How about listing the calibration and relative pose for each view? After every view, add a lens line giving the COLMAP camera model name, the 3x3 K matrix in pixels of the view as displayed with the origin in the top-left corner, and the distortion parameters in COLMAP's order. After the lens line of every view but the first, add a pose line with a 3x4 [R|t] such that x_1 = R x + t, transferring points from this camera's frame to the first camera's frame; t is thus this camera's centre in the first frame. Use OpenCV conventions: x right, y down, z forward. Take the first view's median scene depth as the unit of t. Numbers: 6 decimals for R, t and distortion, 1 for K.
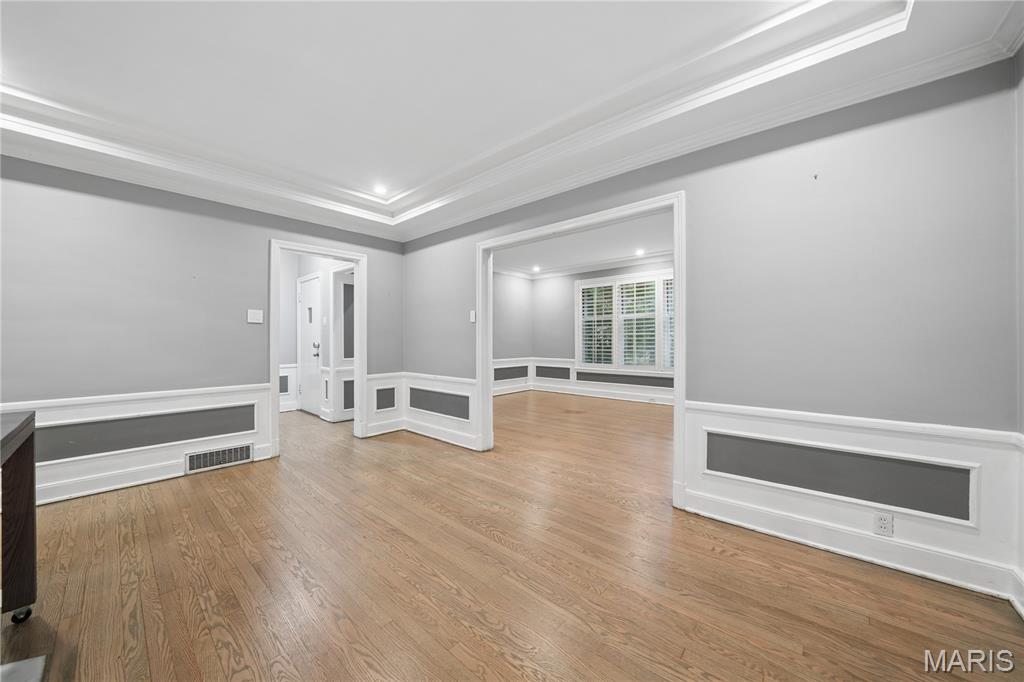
lens RADIAL K [[358.7, 0, 507.7], [0, 358.7, 341.4], [0, 0, 1]] dist [-0.016115, 0.000651]
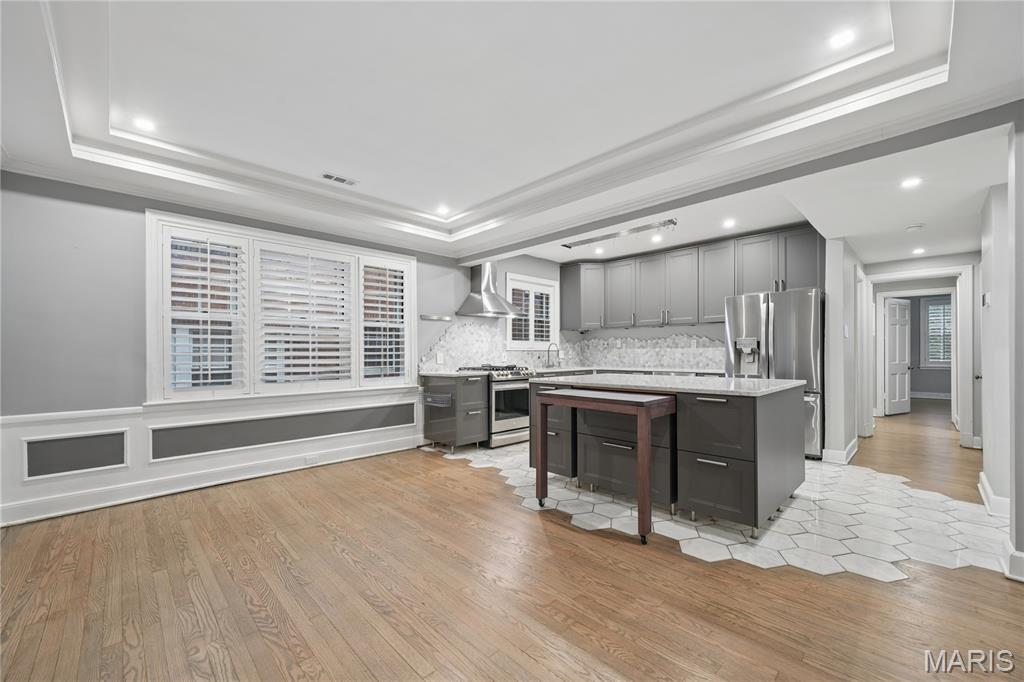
lens RADIAL K [[409.8, 0, 515.1], [0, 409.8, 355.3], [0, 0, 1]] dist [-0.003749, 0.001141]
pose [[-0.998186, 0.005076, 0.059989, -0.368301], [0.005756, 0.999921, 0.011167, -0.004054], [-0.059927, 0.011492, -0.998137, 1.046557]]
